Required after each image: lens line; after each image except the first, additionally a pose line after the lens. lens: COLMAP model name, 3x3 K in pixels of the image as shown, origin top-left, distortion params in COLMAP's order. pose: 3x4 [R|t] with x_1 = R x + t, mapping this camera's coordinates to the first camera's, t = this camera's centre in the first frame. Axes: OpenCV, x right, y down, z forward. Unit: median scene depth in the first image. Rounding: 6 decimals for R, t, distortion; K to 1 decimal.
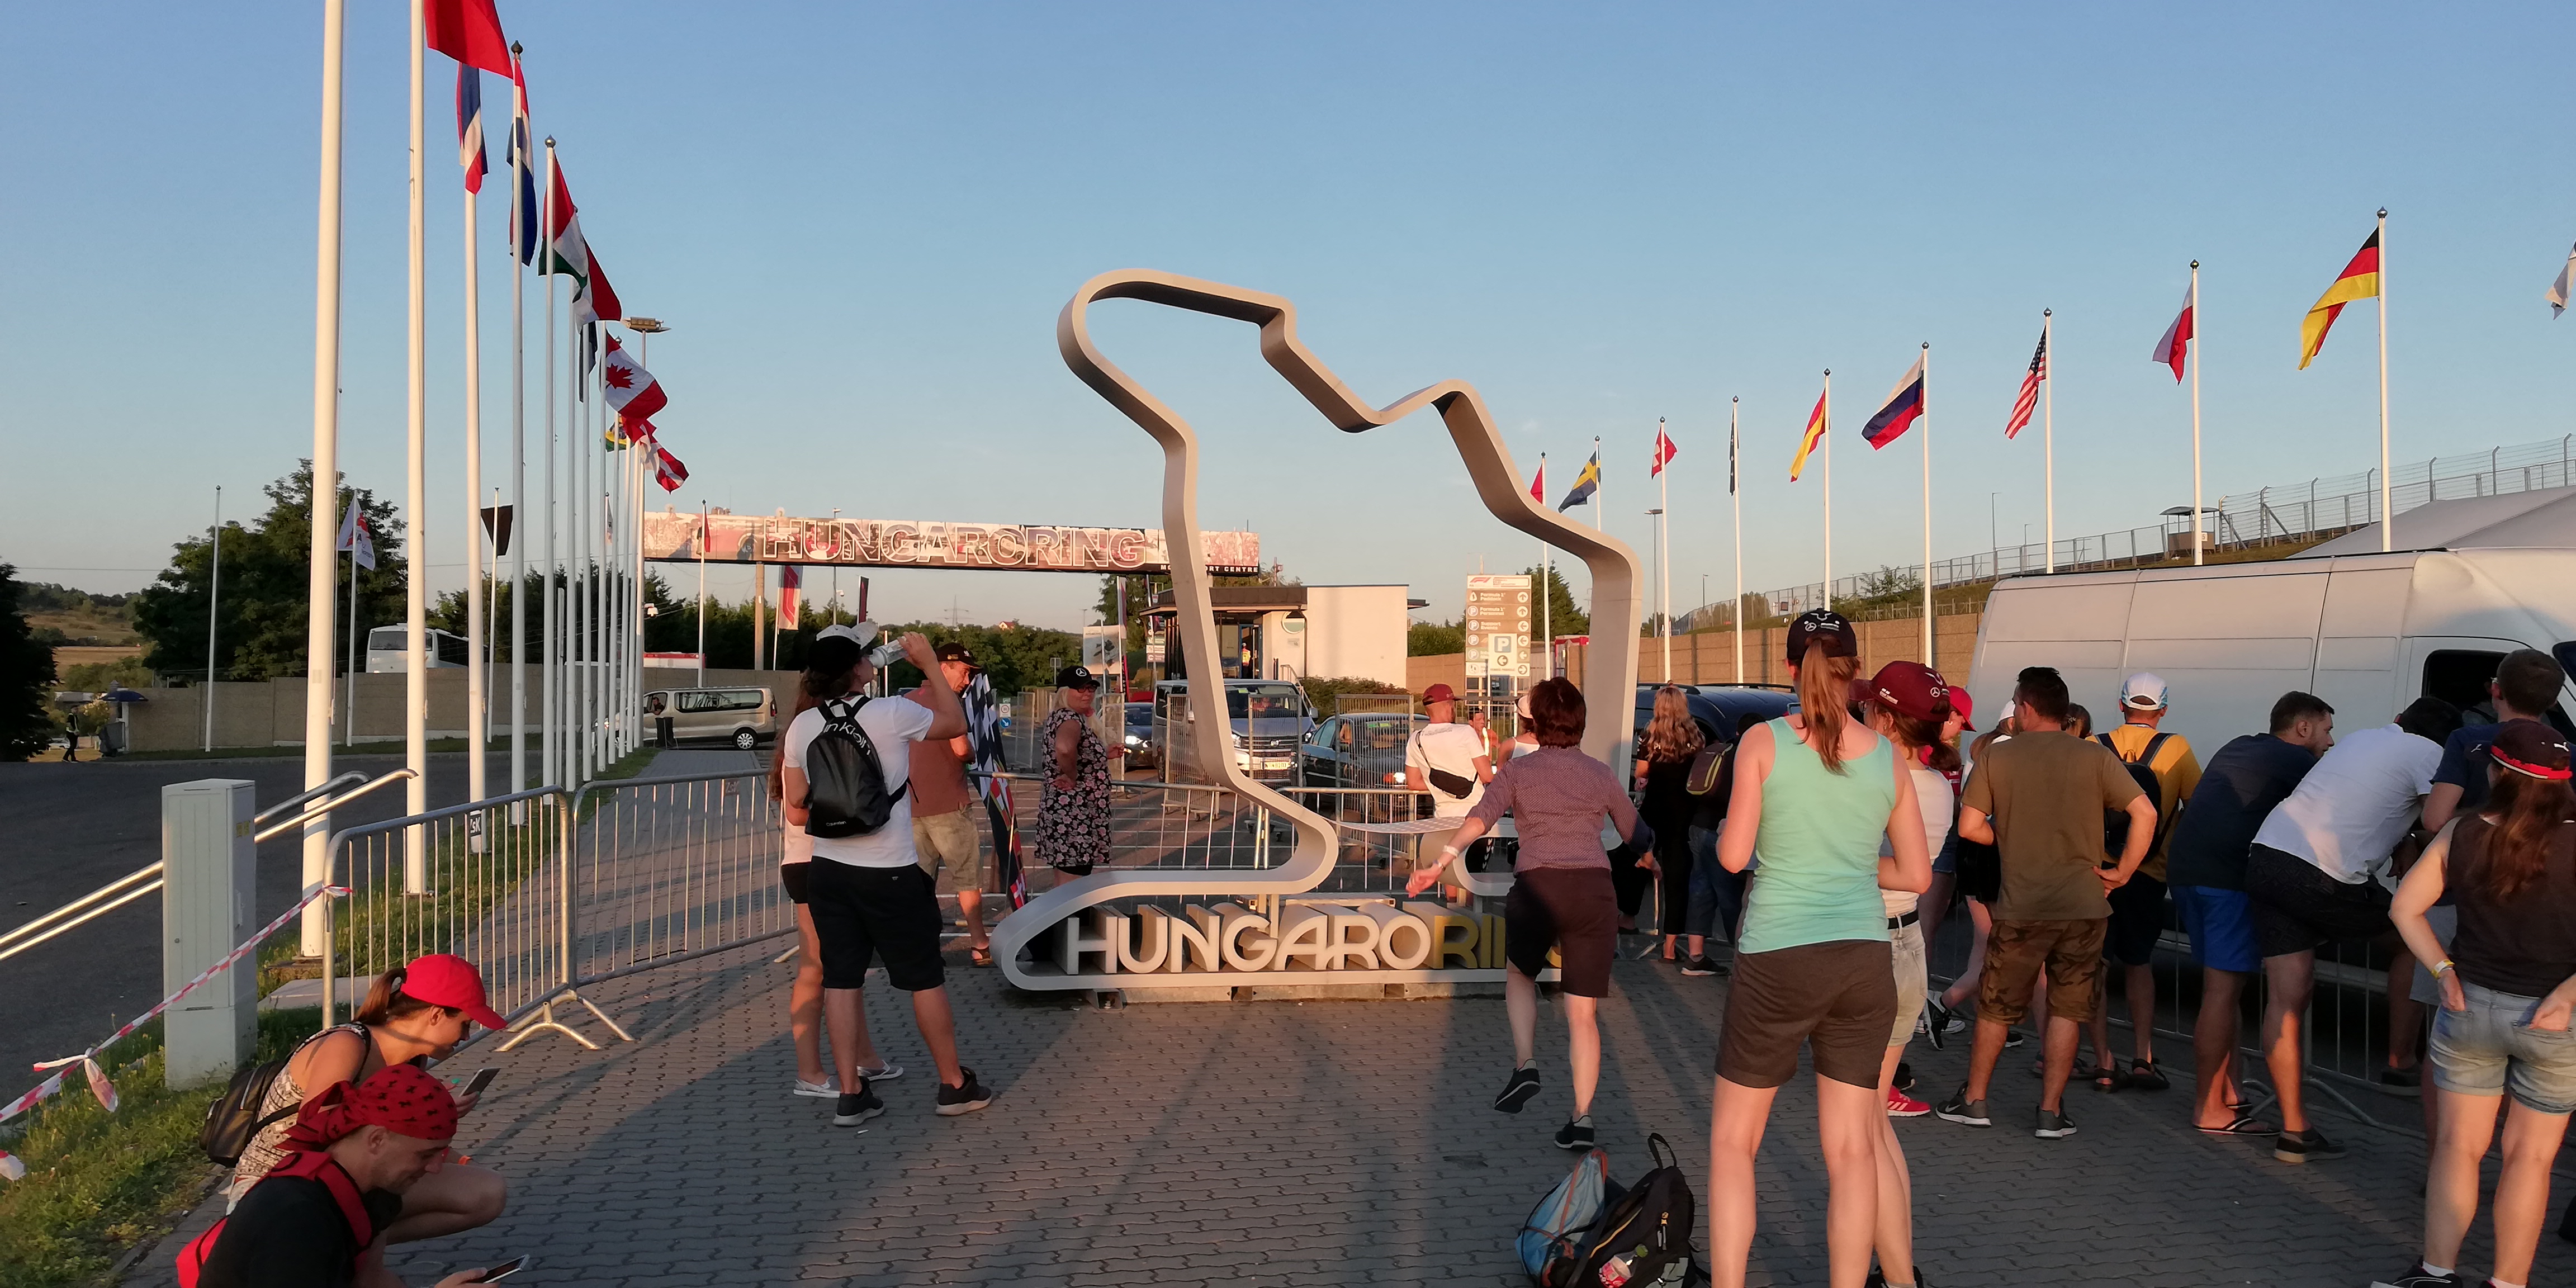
lens RADIAL K [[2031.8, 0, 1291.7], [0, 2031.8, 648.9], [0, 0, 1]] dist [0.046324, -0.050848]
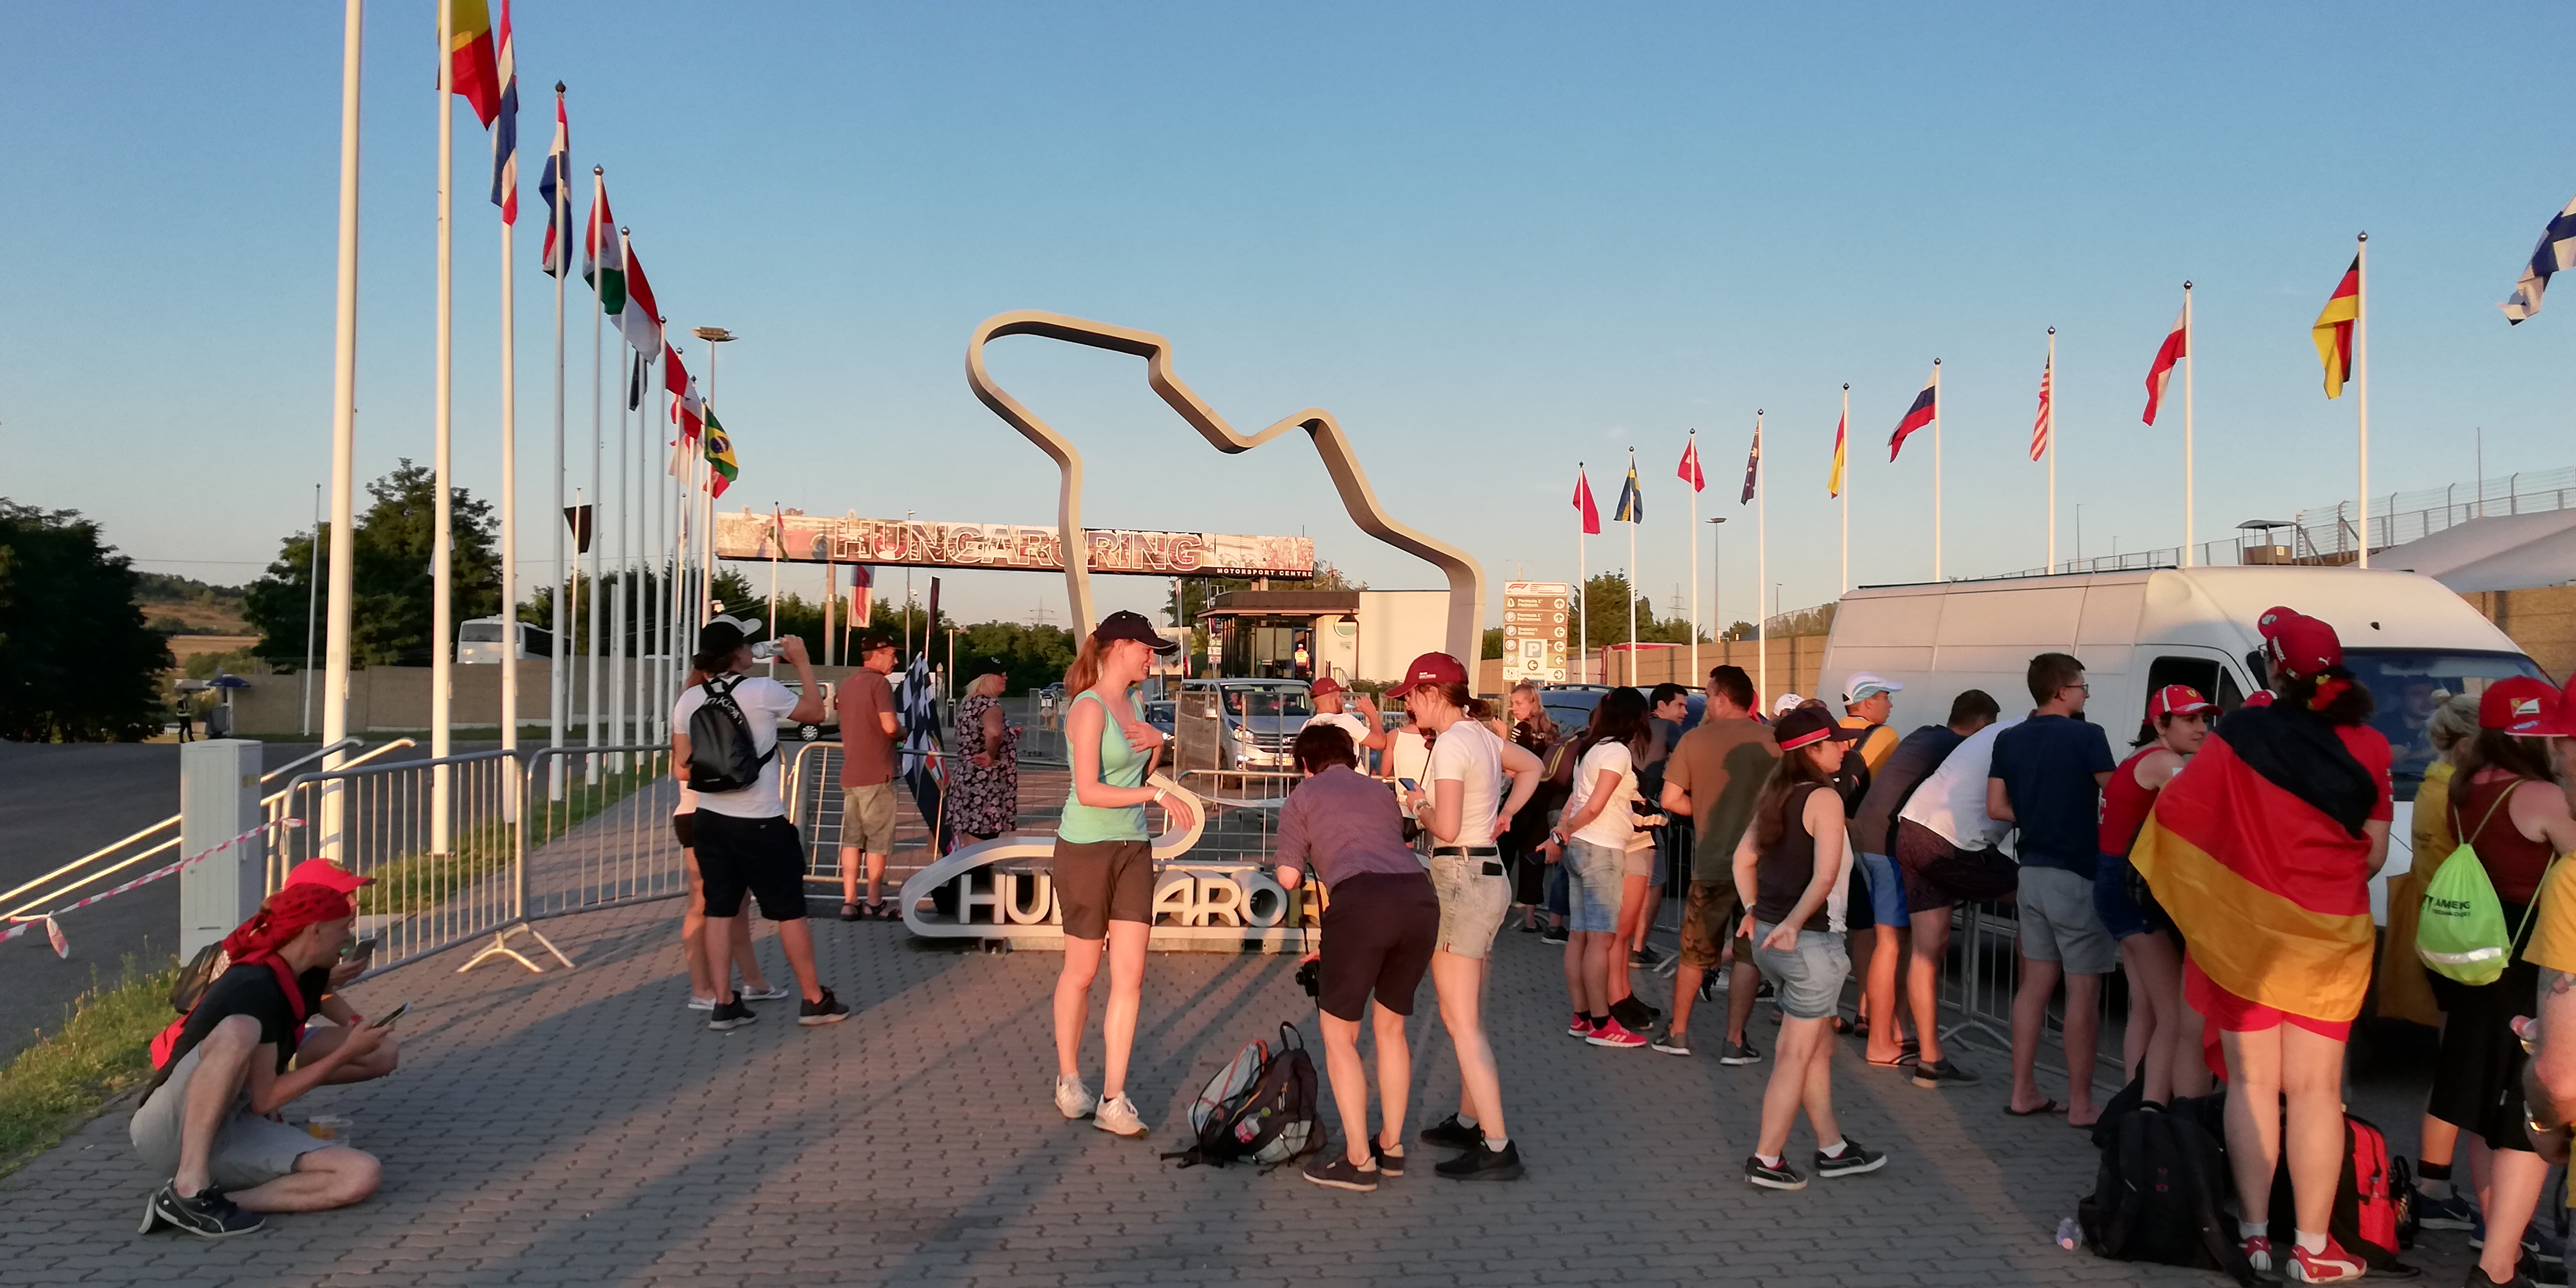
lens RADIAL K [[2031.8, 0, 1284.7], [0, 2031.8, 668.1], [0, 0, 1]] dist [0.046324, -0.050848]
pose [[0.998713, 0.013264, -0.048951, 0.045234], [-0.012906, 0.999888, 0.007635, 0.001450], [0.049047, -0.006993, 0.998772, -0.049901]]
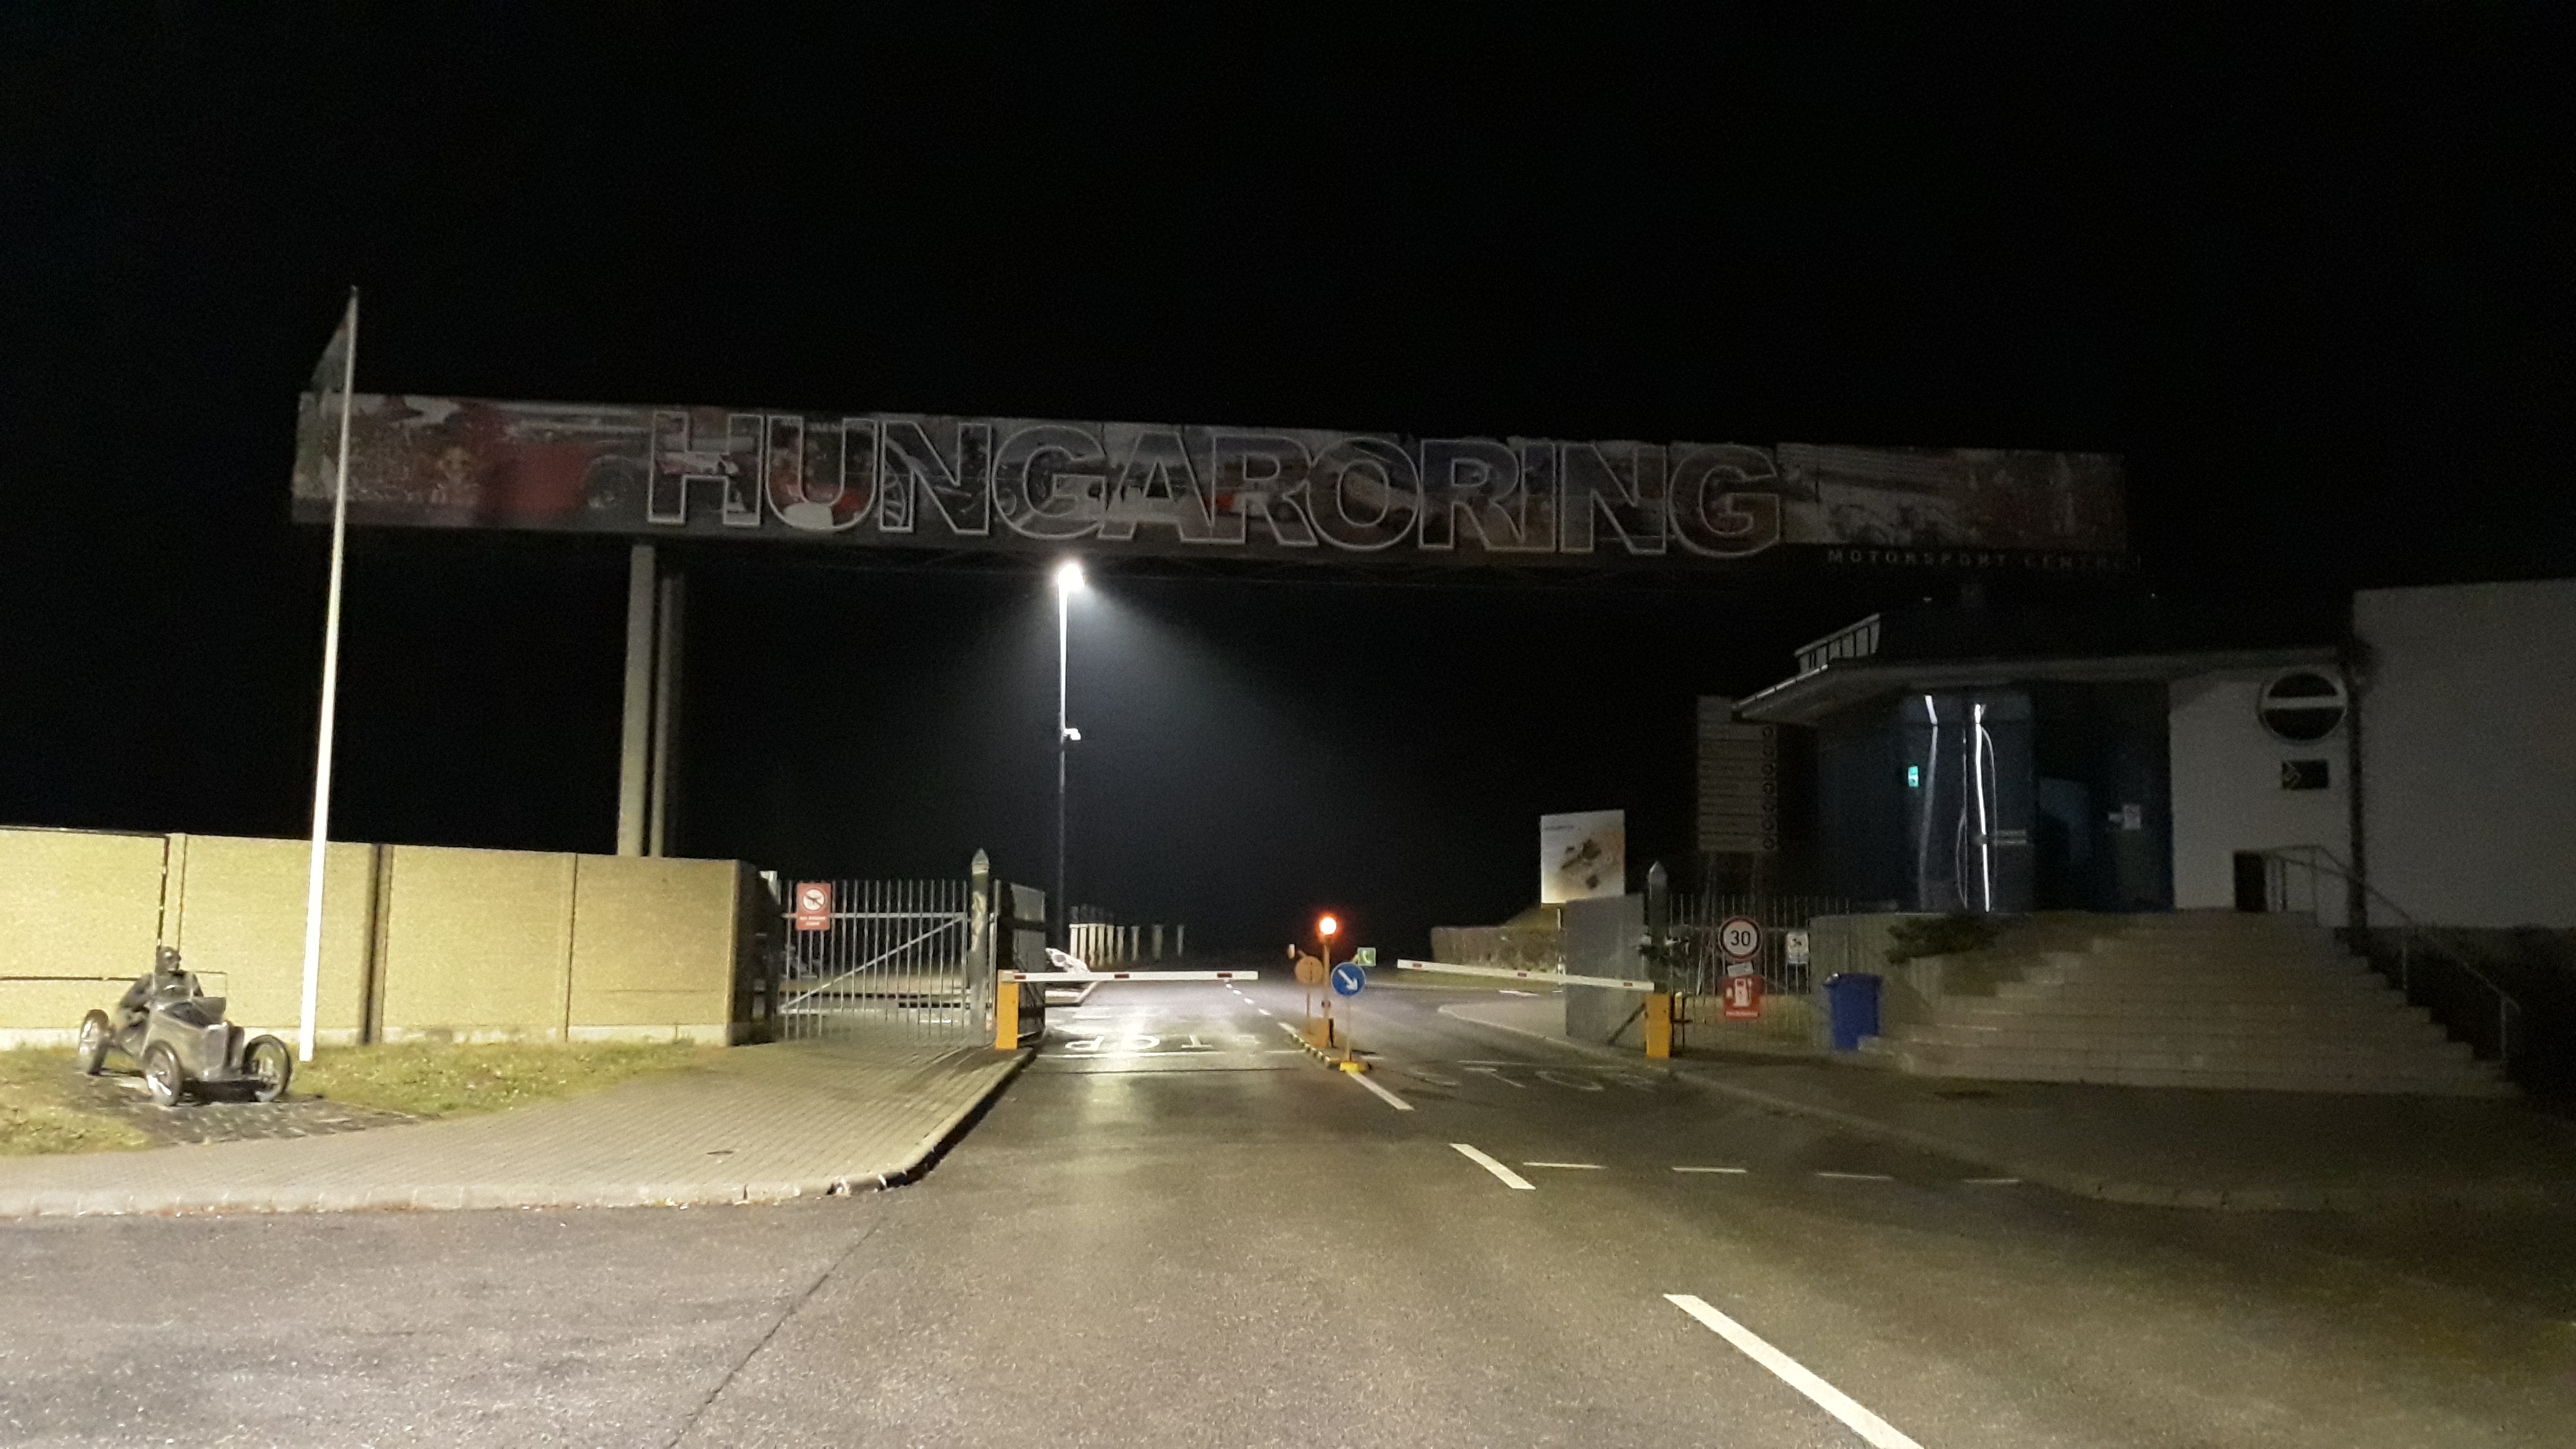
lens RADIAL K [[2109.5, 0, 1301.4], [0, 2109.5, 729.3], [0, 0, 1]] dist [0.060637, -0.001464]
pose [[0.978376, -0.010526, -0.206565, -0.173709], [-0.005813, 0.996910, -0.078335, 0.033965], [0.206752, 0.077842, 0.975292, 1.460986]]
